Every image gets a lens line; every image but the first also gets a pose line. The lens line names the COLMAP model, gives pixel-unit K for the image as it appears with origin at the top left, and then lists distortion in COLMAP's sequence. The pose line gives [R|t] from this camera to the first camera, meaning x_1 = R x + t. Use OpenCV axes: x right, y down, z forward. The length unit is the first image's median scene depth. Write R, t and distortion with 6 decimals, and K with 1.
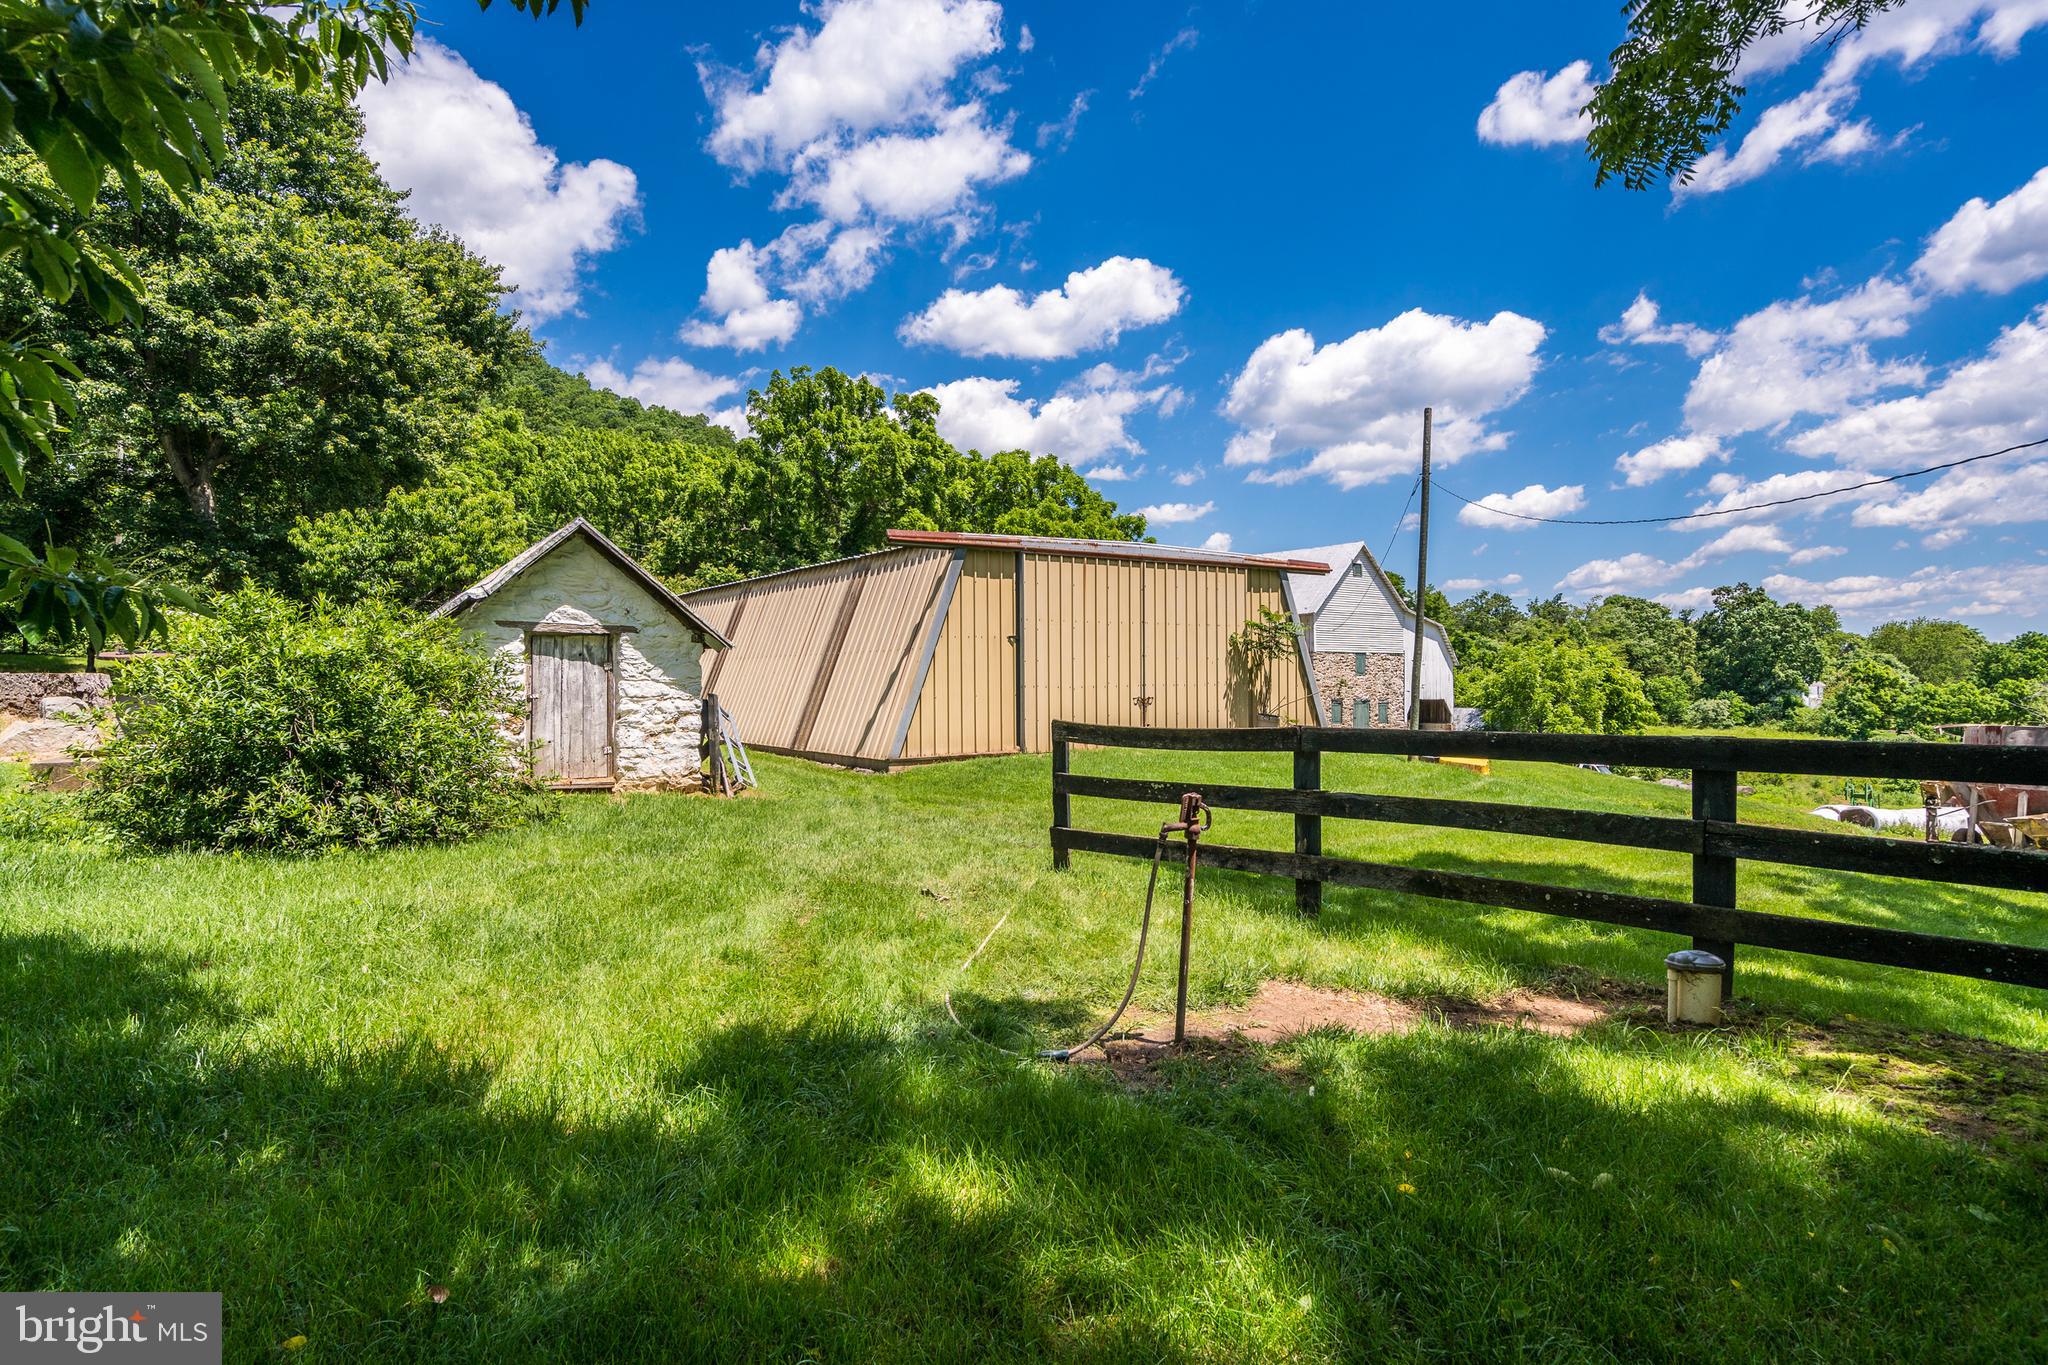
lens RADIAL K [[1114.8, 0, 1029.1], [0, 1114.8, 682.3], [0, 0, 1]] dist [0.004767, 0.001259]
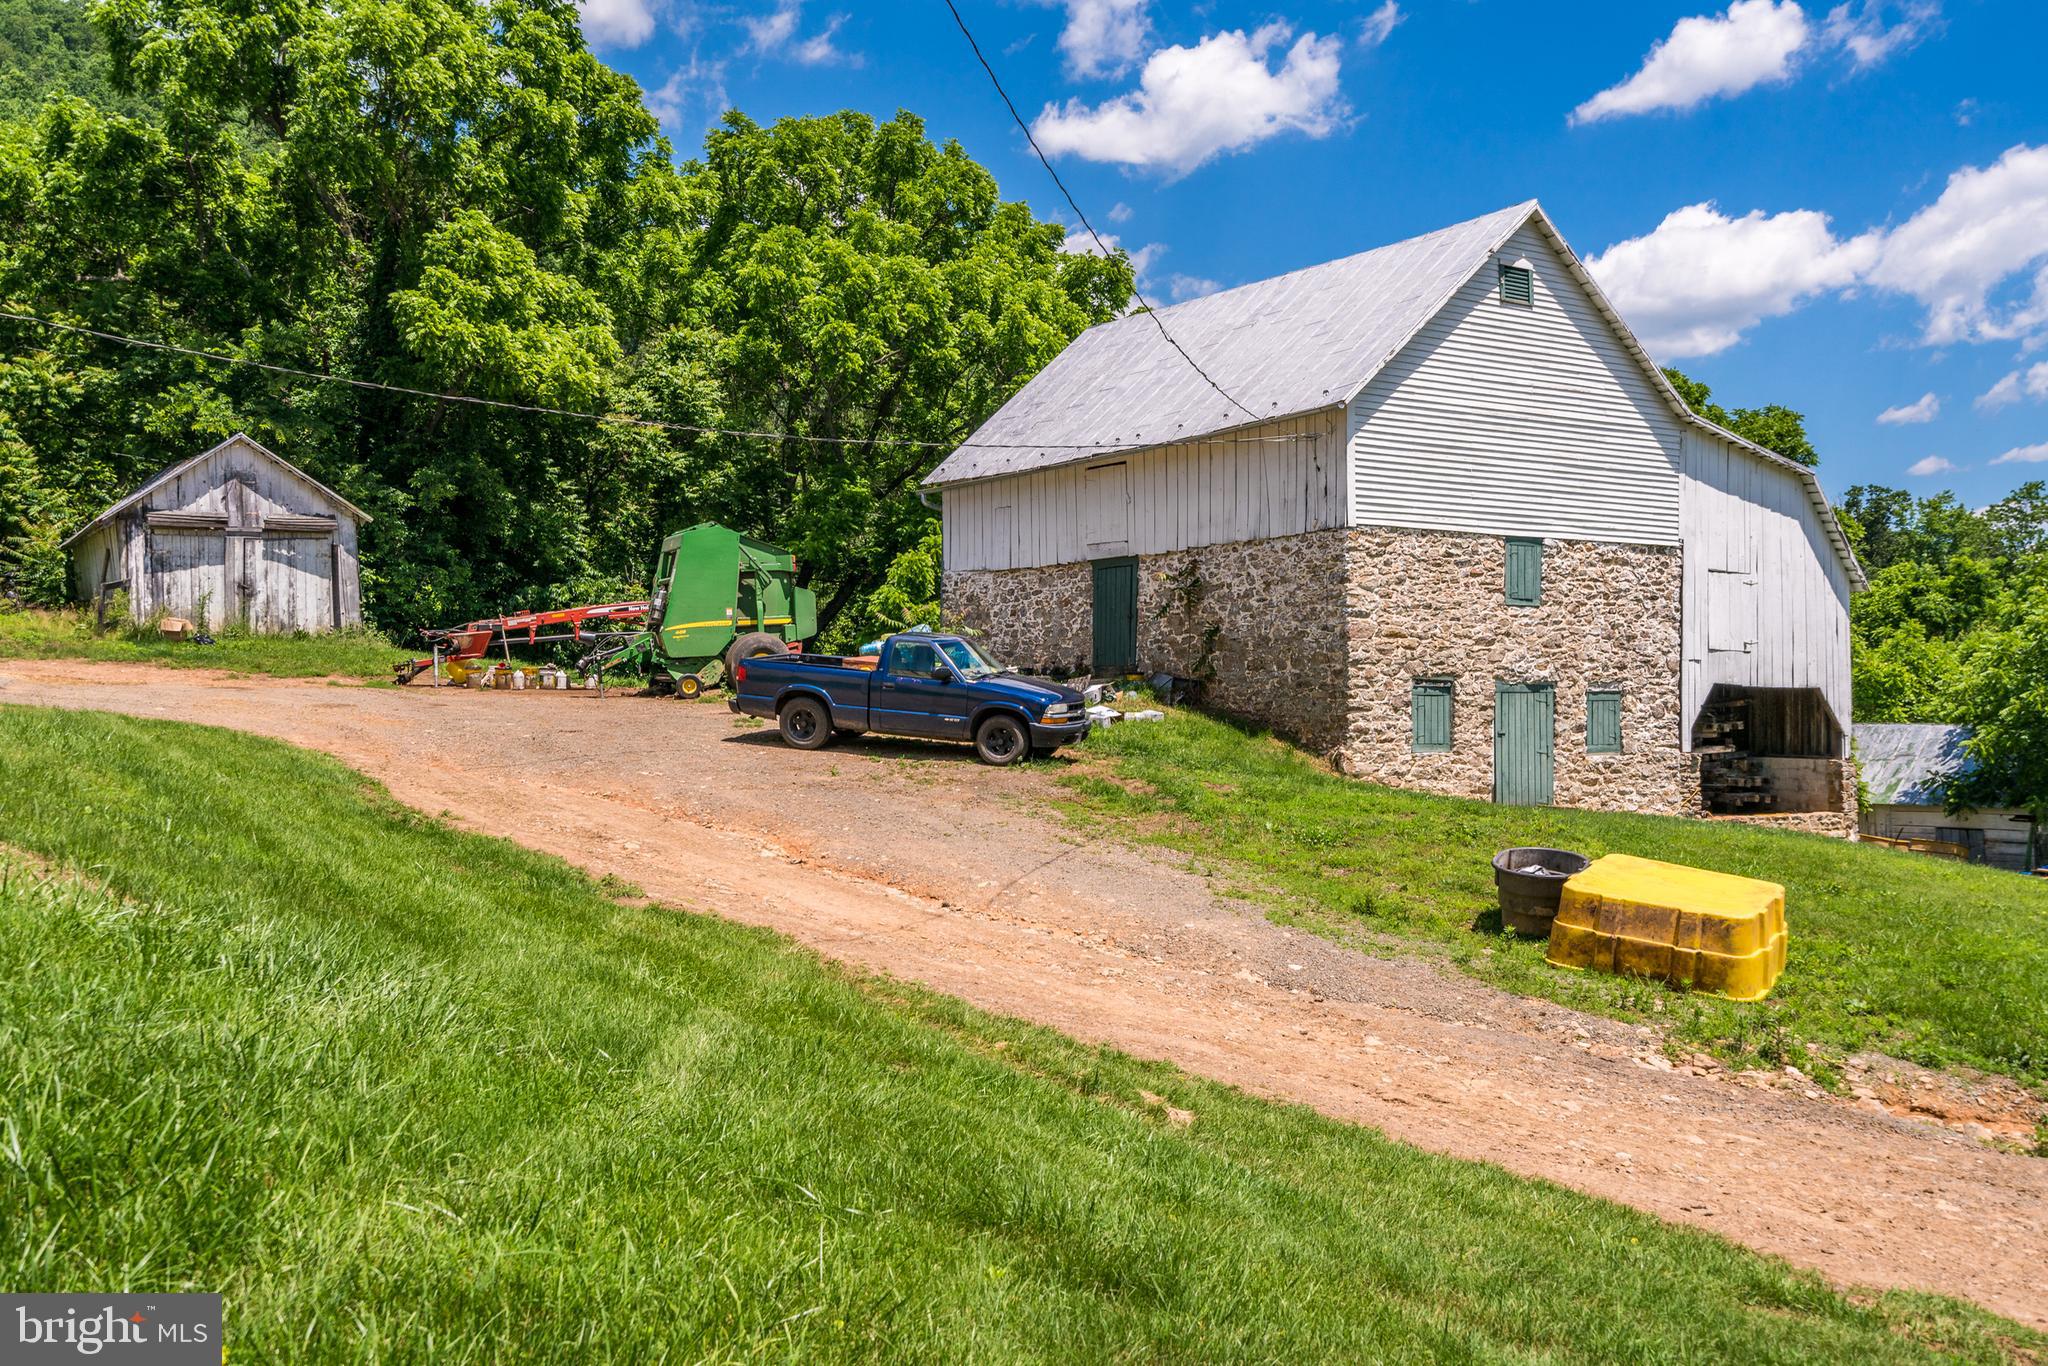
lens RADIAL K [[1897.7, 0, 1019.4], [0, 1897.7, 667.9], [0, 0, 1]] dist [0.059364, 0.000000]
pose [[0.993470, 0.005586, -0.113954, 0.934644], [-0.007235, 0.999875, -0.014064, 0.091552], [0.113862, 0.014797, 0.993386, 1.859998]]
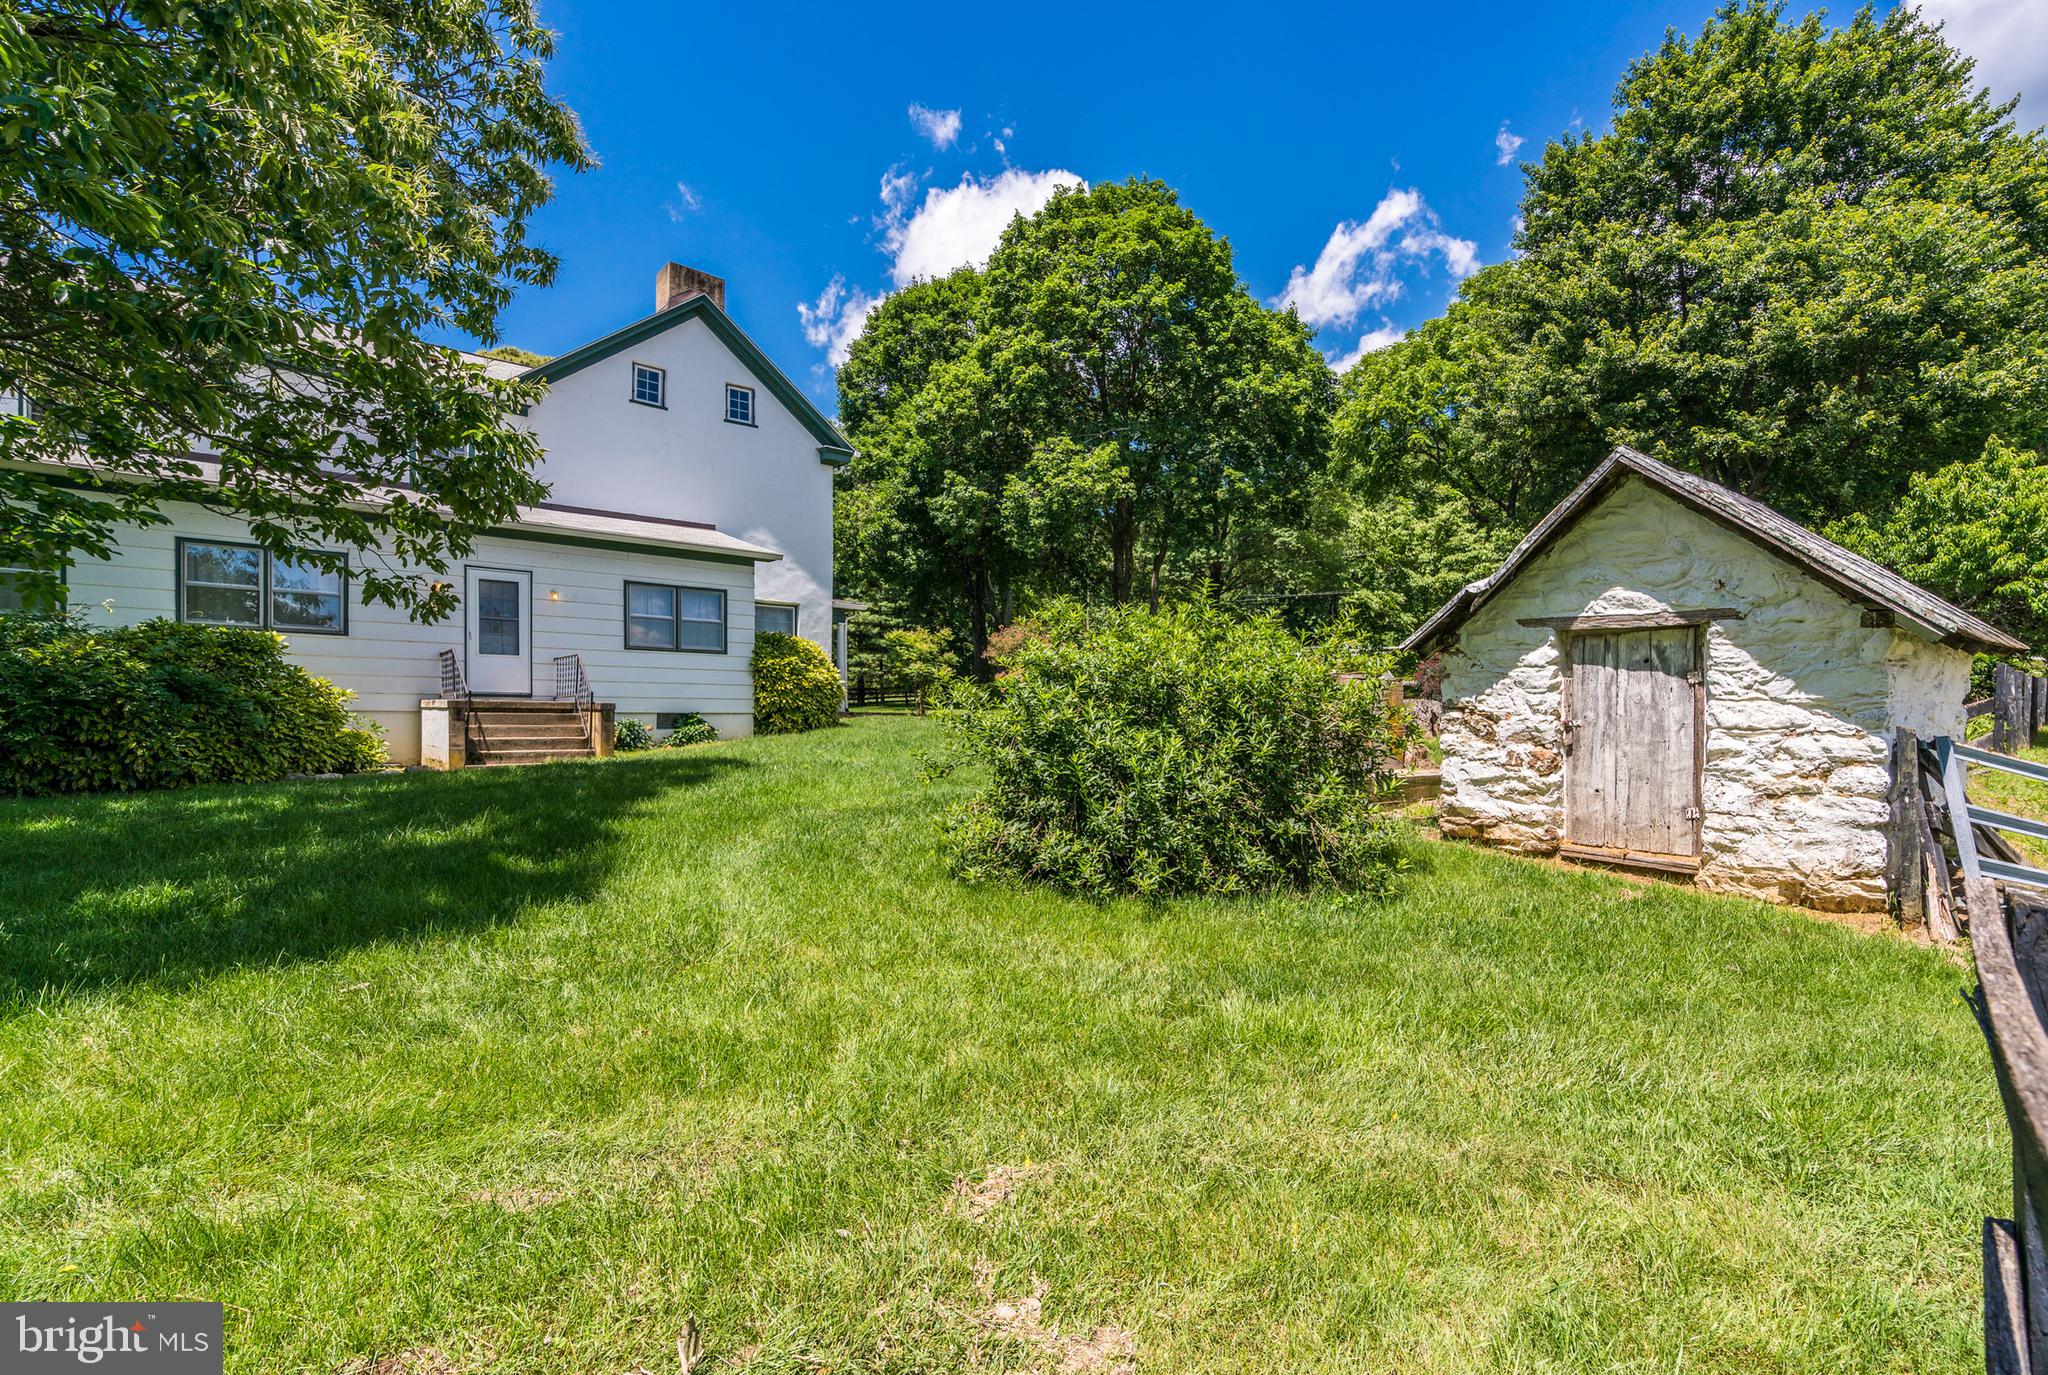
lens RADIAL K [[949.7, 0, 1019.4], [0, 949.7, 702.5], [0, 0, 1]] dist [0.015415, -0.002617]
pose [[0.123934, -0.005312, -0.992276, 0.100569], [-0.009675, 0.999932, -0.006561, 0.006553], [0.992243, 0.010414, 0.123874, 0.555173]]
